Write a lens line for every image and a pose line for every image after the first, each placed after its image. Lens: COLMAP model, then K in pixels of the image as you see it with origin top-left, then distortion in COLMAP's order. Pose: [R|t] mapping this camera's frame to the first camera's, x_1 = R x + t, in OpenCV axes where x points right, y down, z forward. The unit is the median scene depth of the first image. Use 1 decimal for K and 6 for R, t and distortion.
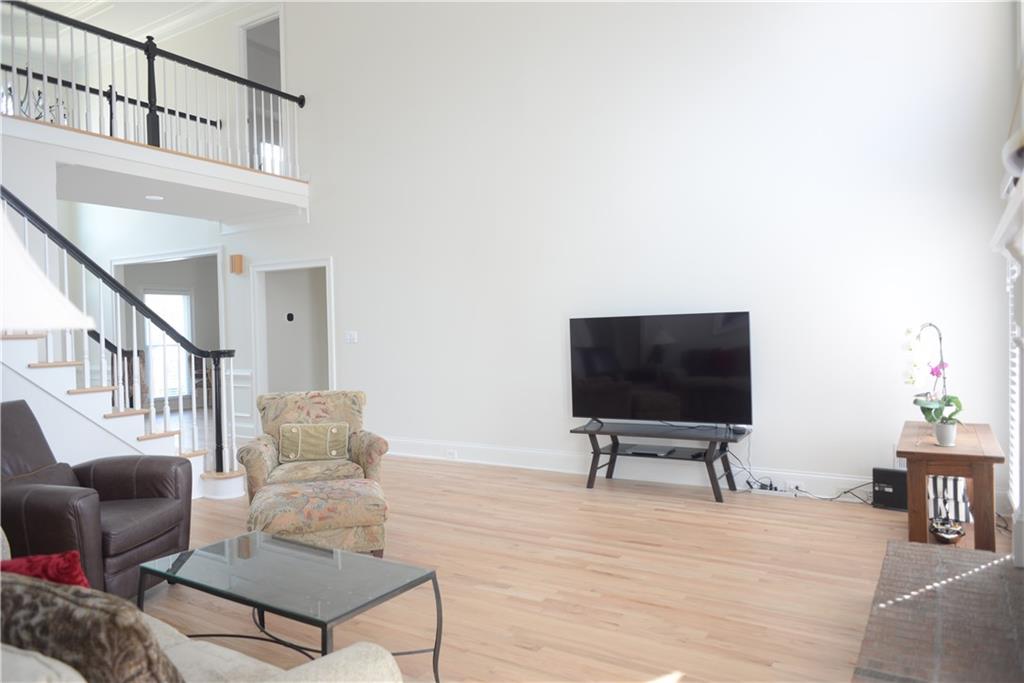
lens RADIAL K [[686.6, 0, 509.8], [0, 686.6, 342.1], [0, 0, 1]] dist [0.003630, -0.005108]
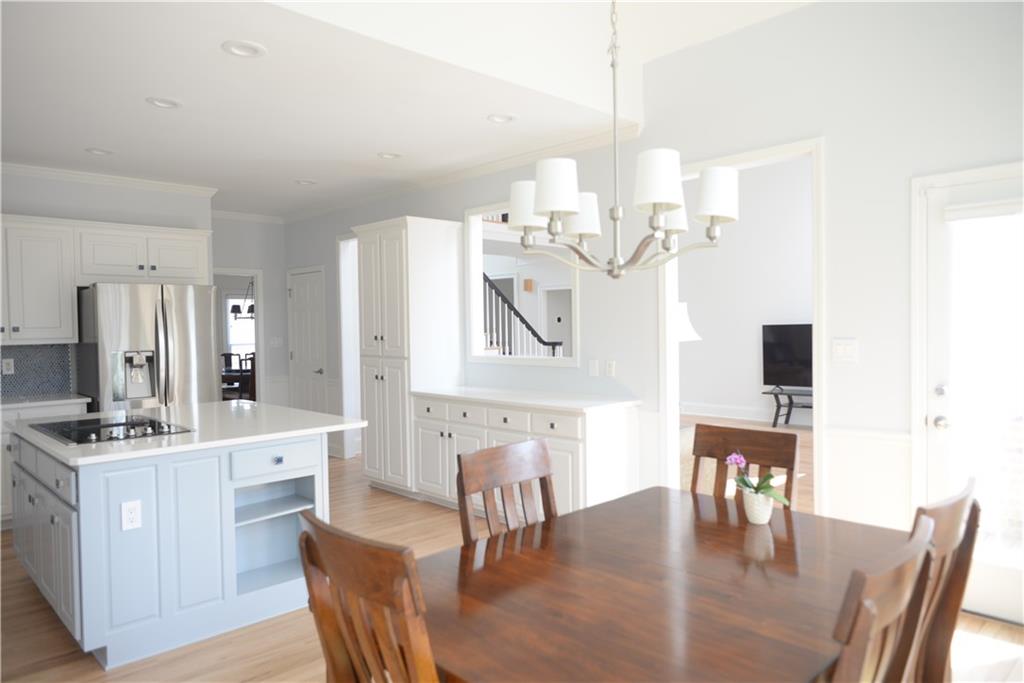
lens RADIAL K [[686.6, 0, 508.2], [0, 686.6, 339.6], [0, 0, 1]] dist [0.003630, -0.005108]
pose [[0.971132, 0.011418, -0.238270, -0.113868], [-0.009716, 0.999918, 0.008318, -0.007237], [0.238346, -0.005762, 0.971163, -0.760008]]
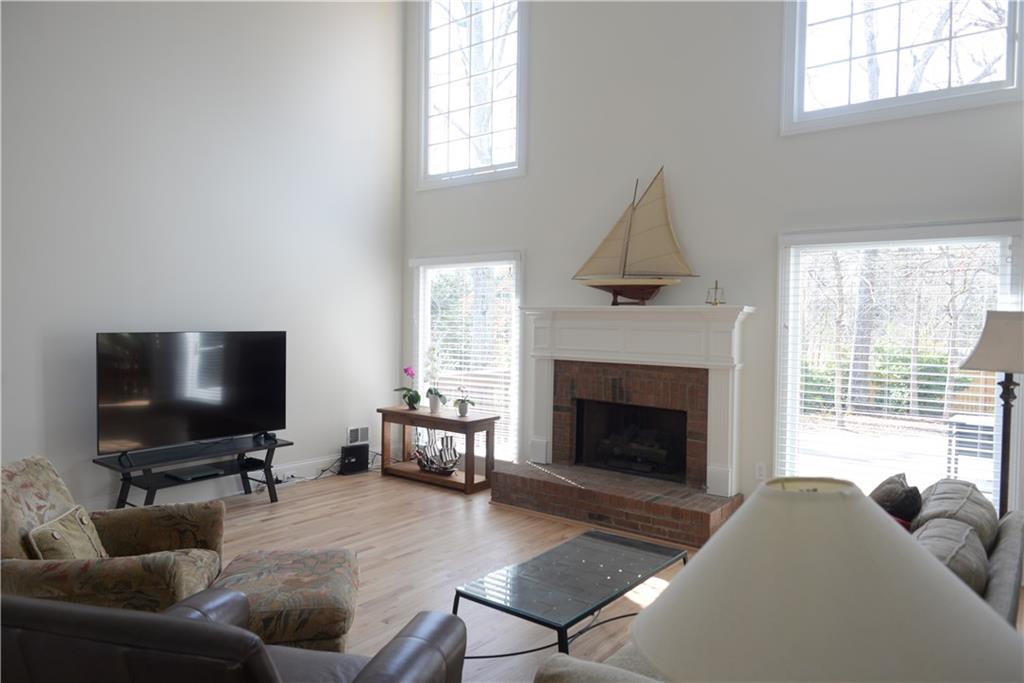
lens RADIAL K [[686.6, 0, 509.9], [0, 686.6, 341.6], [0, 0, 1]] dist [0.003630, -0.005108]
pose [[0.099702, -0.005956, 0.995000, -0.688837], [0.003259, 0.999979, 0.005659, -0.028438], [-0.995012, 0.002678, 0.099719, 0.462050]]
